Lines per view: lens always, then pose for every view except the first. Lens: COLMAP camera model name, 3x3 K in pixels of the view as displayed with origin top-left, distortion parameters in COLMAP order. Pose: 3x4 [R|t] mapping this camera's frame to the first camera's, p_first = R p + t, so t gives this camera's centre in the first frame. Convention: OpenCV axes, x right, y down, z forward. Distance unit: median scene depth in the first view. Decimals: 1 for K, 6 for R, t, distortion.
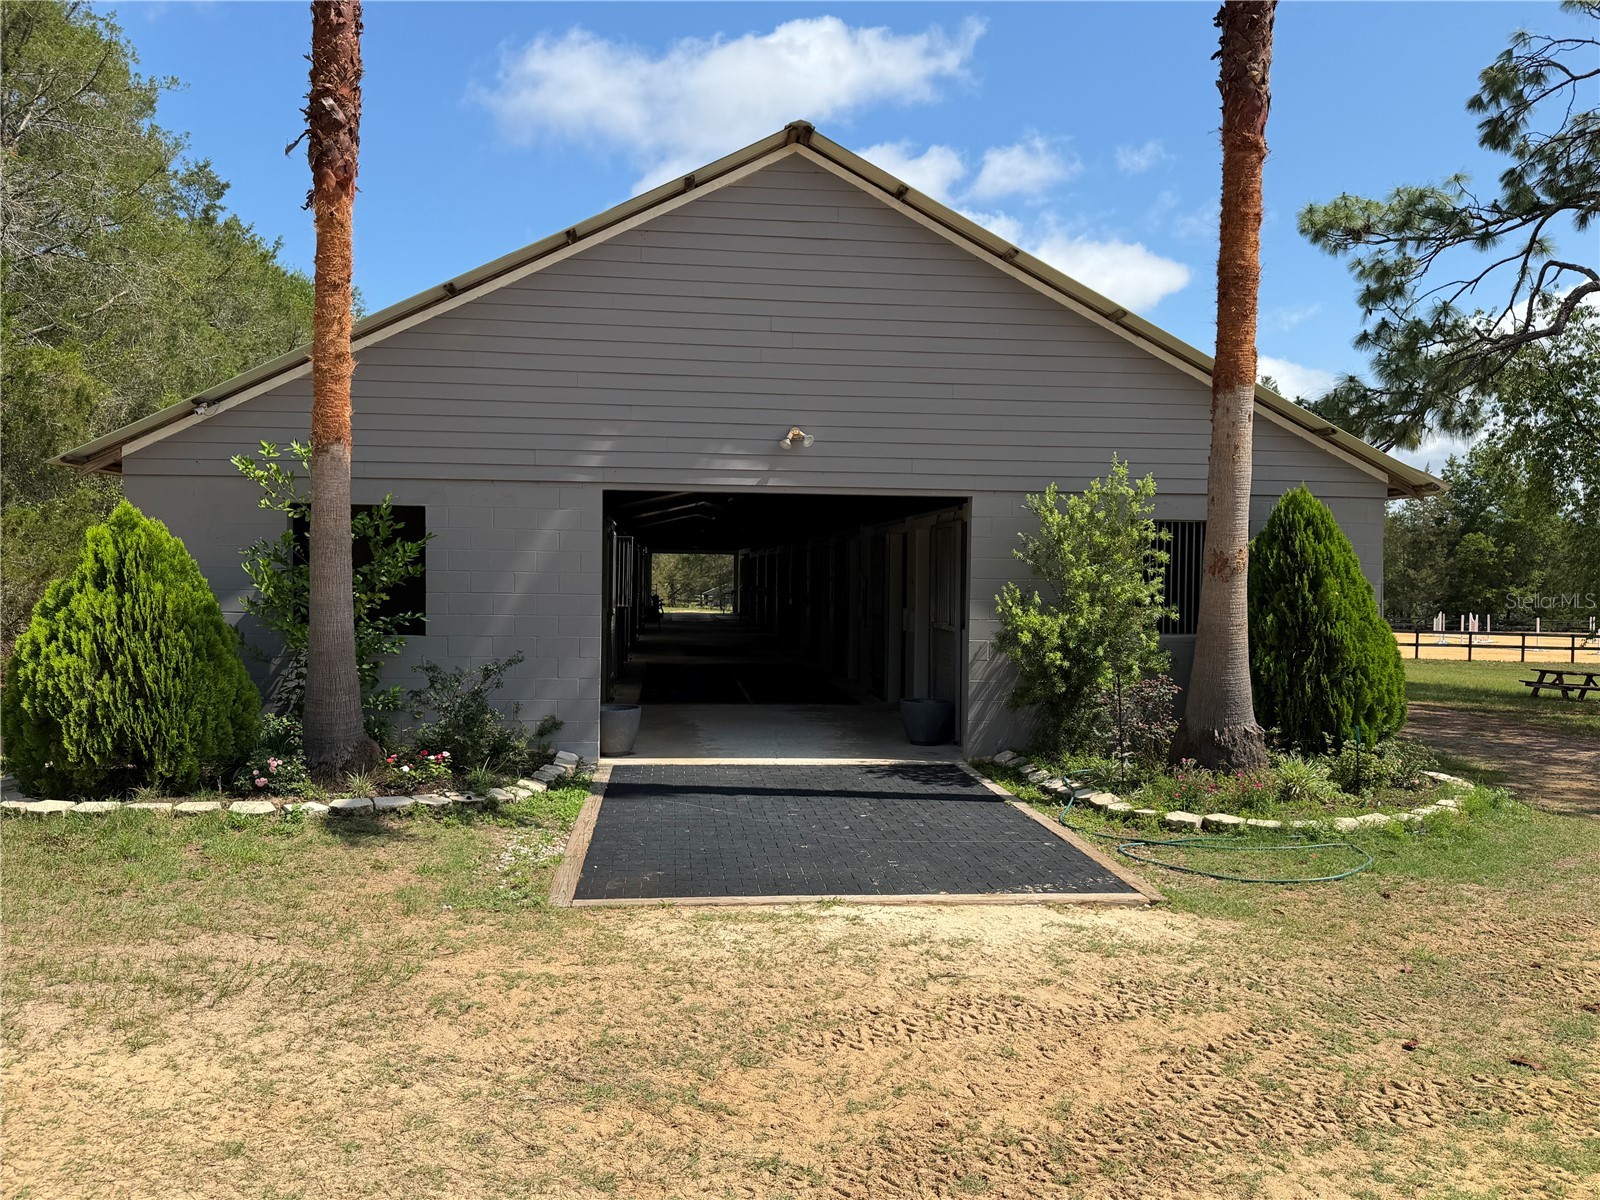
lens RADIAL K [[1203.4, 0, 806.2], [0, 1203.4, 596.4], [0, 0, 1]] dist [0.087598, -0.081152]
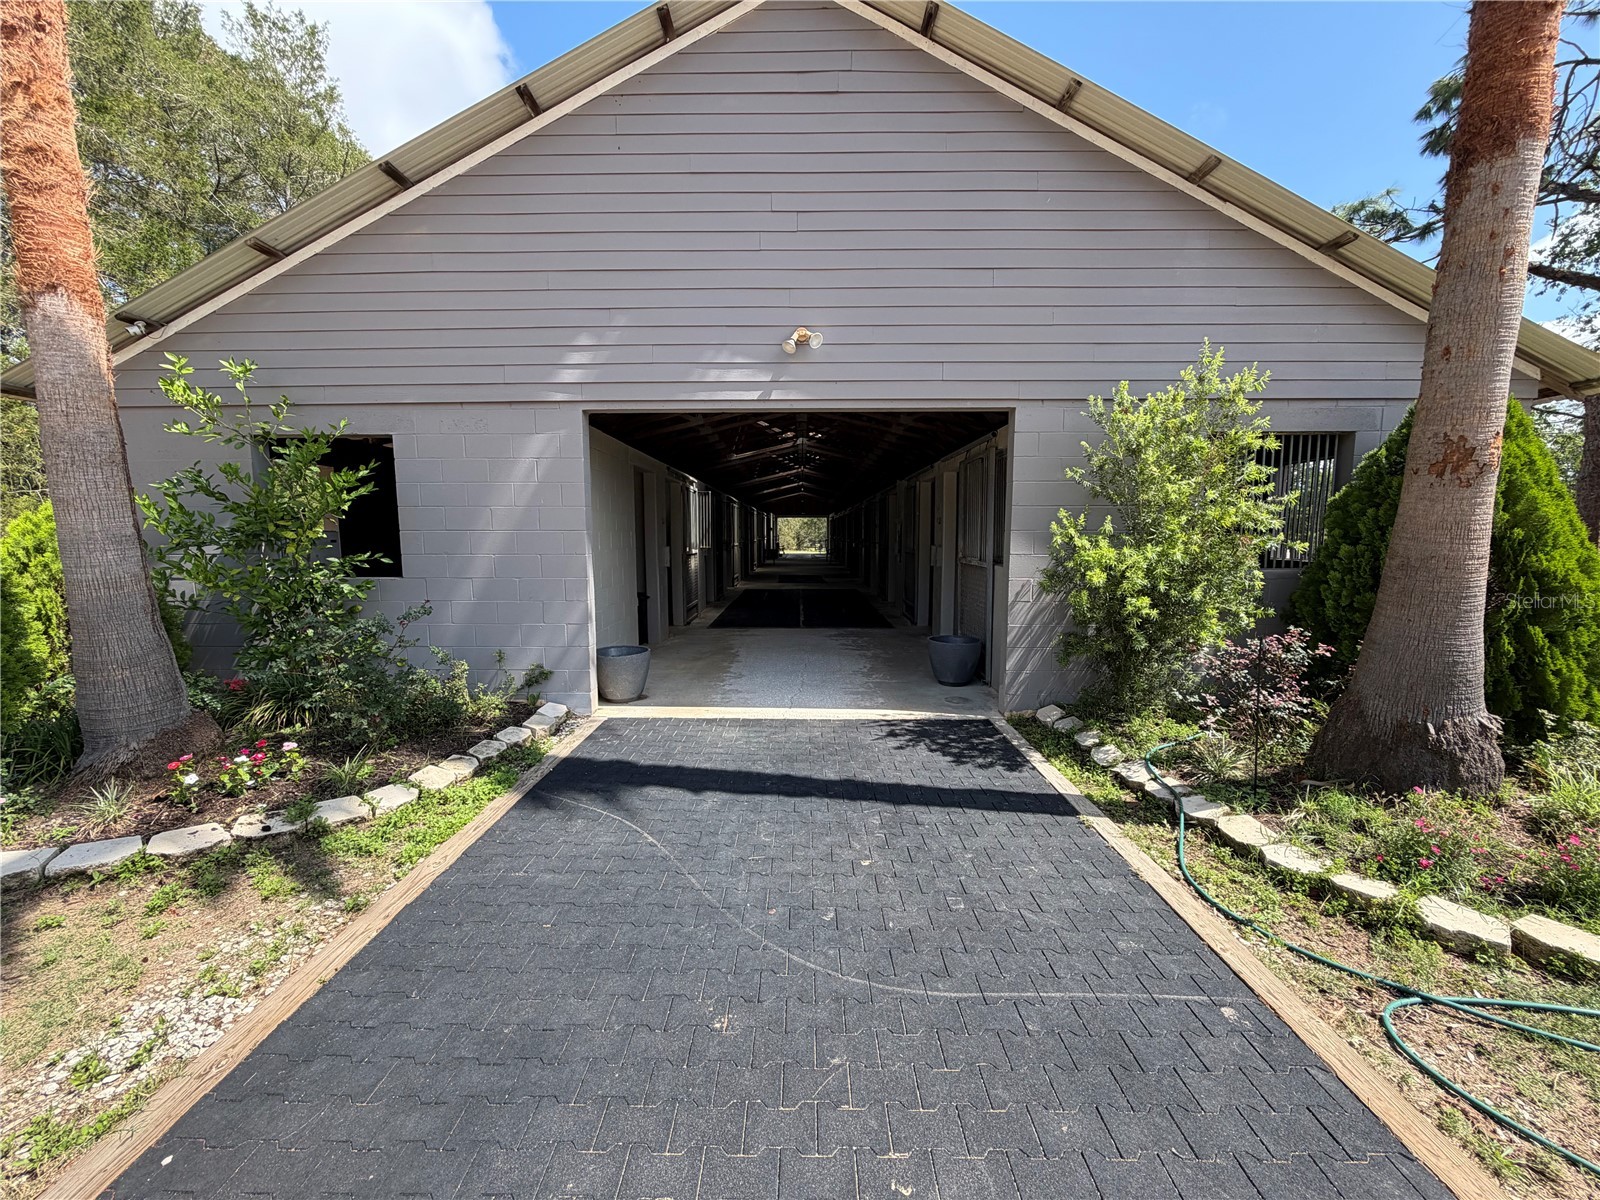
lens RADIAL K [[644.8, 0, 799.3], [0, 644.8, 598.4], [0, 0, 1]] dist [-0.001505, 0.000168]
pose [[0.992467, -0.002213, -0.122496, 0.046536], [0.012385, 0.996528, 0.082337, 0.011736], [0.121888, -0.083233, 0.989048, 0.570886]]
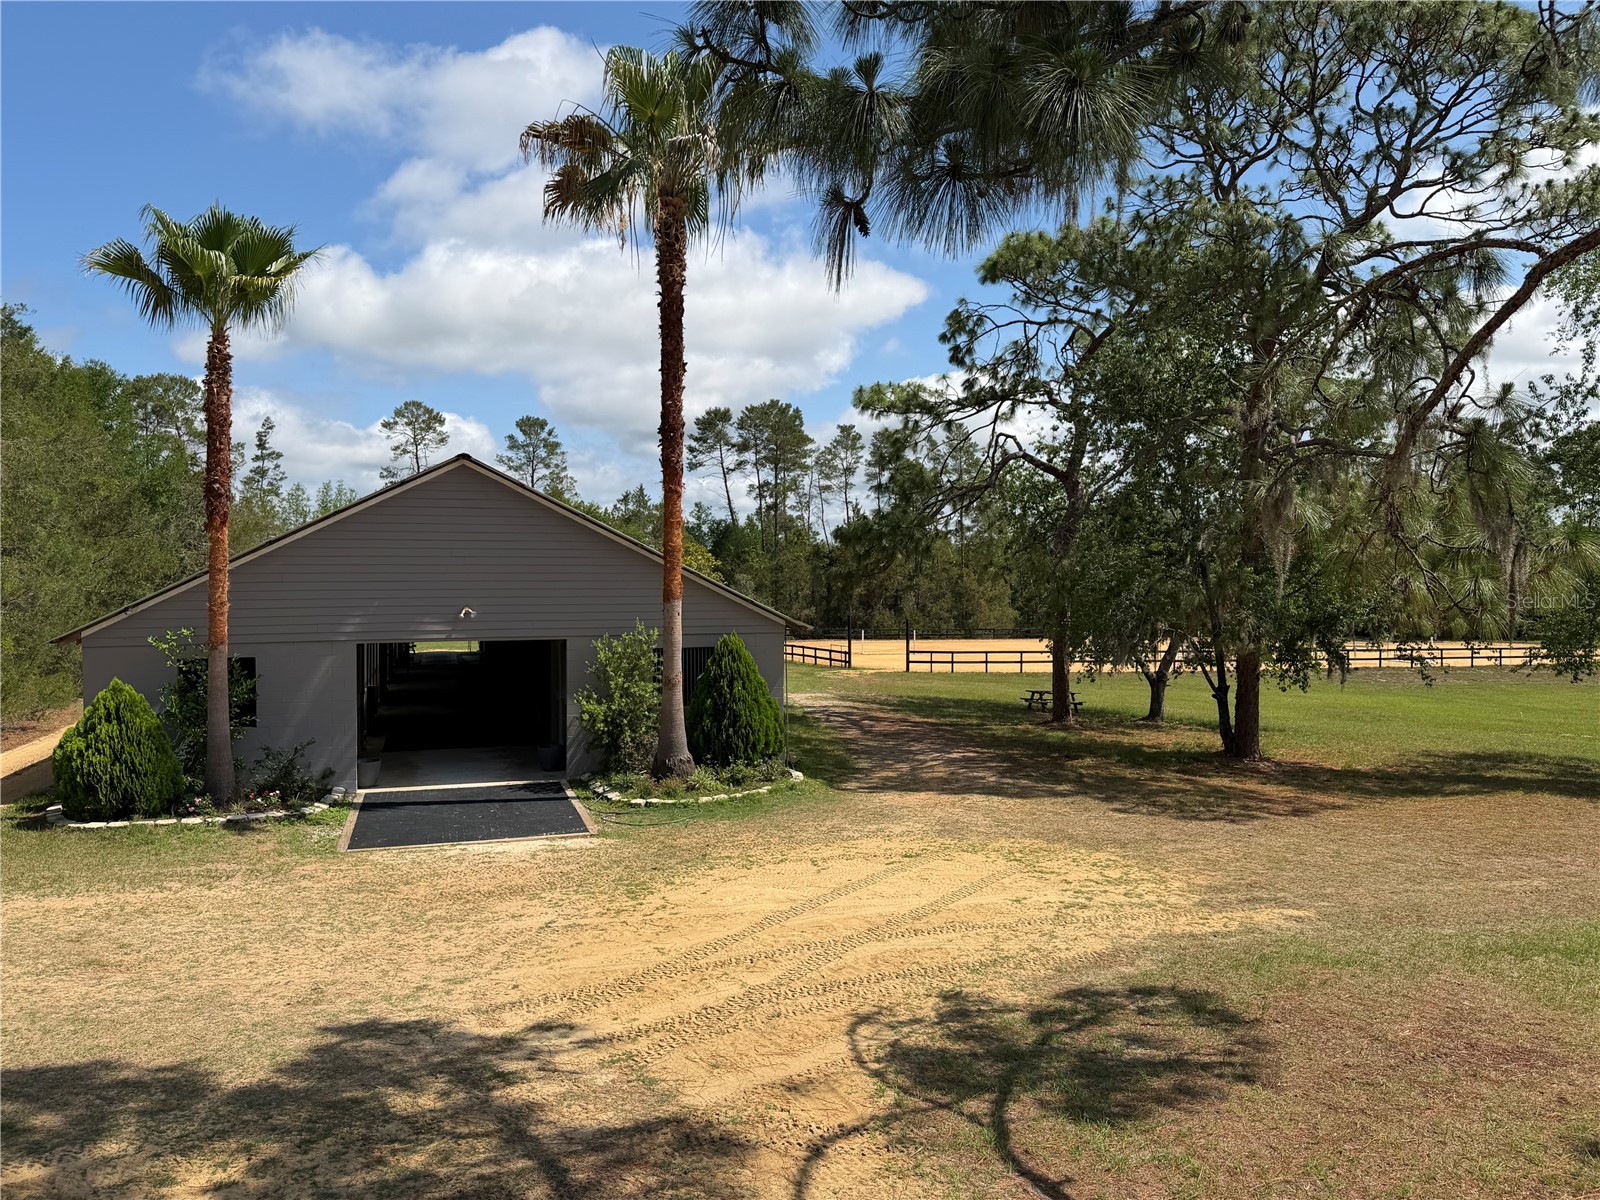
lens RADIAL K [[1203.4, 0, 806.2], [0, 1203.4, 595.3], [0, 0, 1]] dist [0.087598, -0.081152]
pose [[0.983138, -0.019446, 0.181830, 0.178017], [0.020075, 0.999797, -0.001617, -0.153063], [-0.181762, 0.005240, 0.983329, -1.010617]]
